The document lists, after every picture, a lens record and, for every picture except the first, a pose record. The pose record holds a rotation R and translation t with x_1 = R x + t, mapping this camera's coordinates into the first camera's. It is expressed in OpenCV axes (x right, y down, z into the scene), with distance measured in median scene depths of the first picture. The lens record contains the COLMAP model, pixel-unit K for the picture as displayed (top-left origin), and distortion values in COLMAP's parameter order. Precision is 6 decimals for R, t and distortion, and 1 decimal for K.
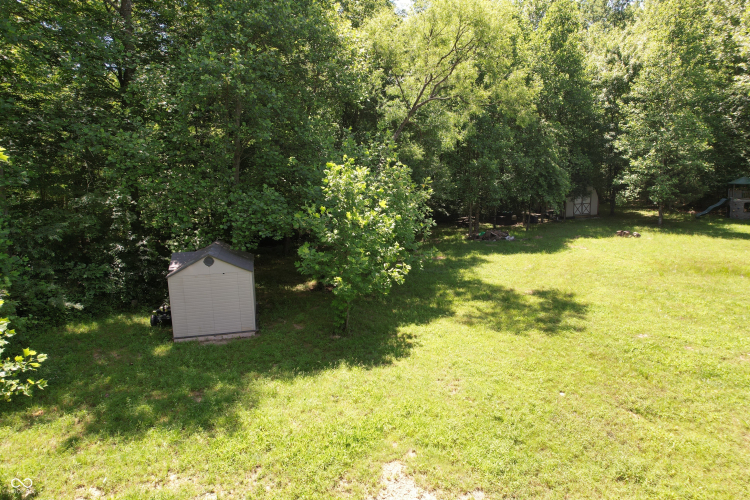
lens RADIAL K [[482.2, 0, 375.2], [0, 482.2, 248.1], [0, 0, 1]] dist [-0.077980, 0.073204]
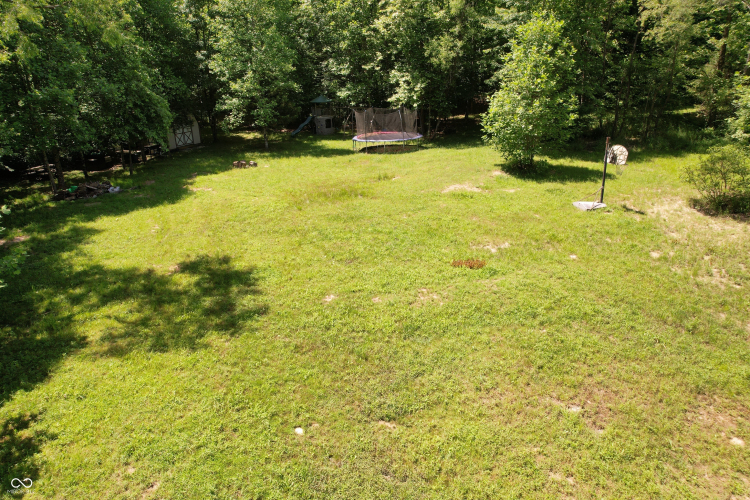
lens RADIAL K [[482.2, 0, 375.2], [0, 482.2, 248.1], [0, 0, 1]] dist [-0.077980, 0.073204]
pose [[0.681011, -0.251071, 0.687886, 0.009896], [0.133959, 0.966247, 0.220050, -0.041313], [-0.719916, -0.057708, 0.691658, 0.135070]]
